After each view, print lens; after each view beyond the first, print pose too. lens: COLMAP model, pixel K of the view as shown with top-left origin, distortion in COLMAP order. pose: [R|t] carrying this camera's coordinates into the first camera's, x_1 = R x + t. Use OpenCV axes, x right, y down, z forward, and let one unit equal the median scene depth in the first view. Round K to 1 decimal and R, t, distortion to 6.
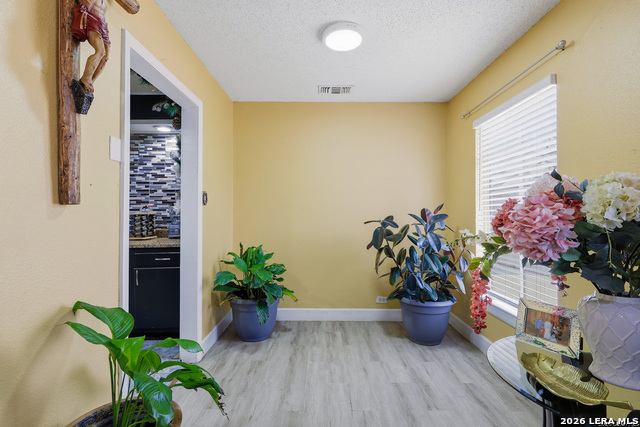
lens RADIAL K [[303.3, 0, 327.2], [0, 303.3, 214.2], [0, 0, 1]] dist [-0.000390, 0.000097]
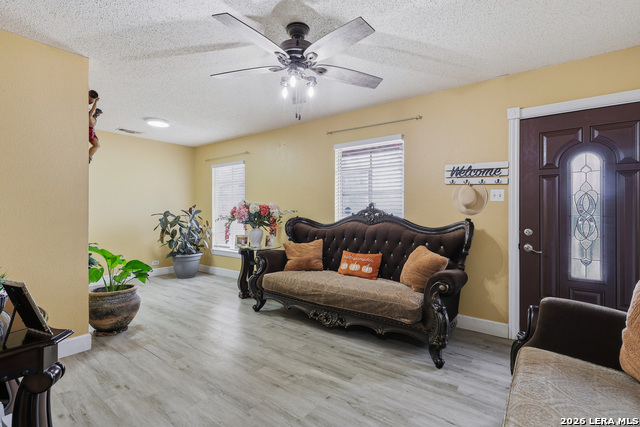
lens RADIAL K [[297.8, 0, 321.9], [0, 297.8, 212.2], [0, 0, 1]] dist [0.001836, 0.000312]
pose [[0.616831, 0.000258, 0.787096, -0.681933], [-0.004288, 0.999986, 0.003033, 0.002186], [-0.787084, -0.005246, 0.616823, -0.888888]]
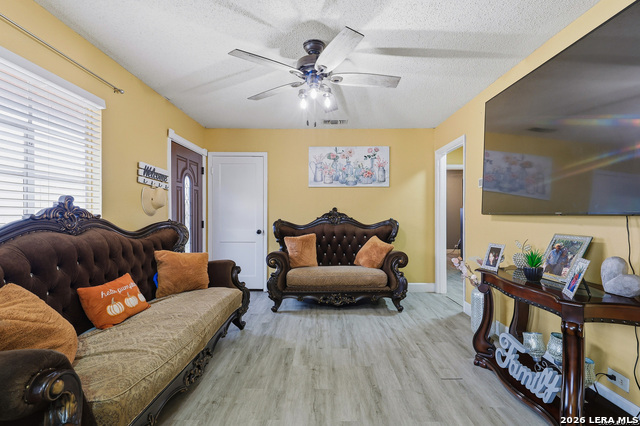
lens RADIAL K [[303.3, 0, 327.2], [0, 303.3, 213.7], [0, 0, 1]] dist [-0.000390, 0.000097]
pose [[-0.999985, -0.003328, 0.004316, -0.141549], [-0.003367, 0.999955, -0.008910, 0.012509], [-0.004286, -0.008924, -0.999951, 0.526143]]
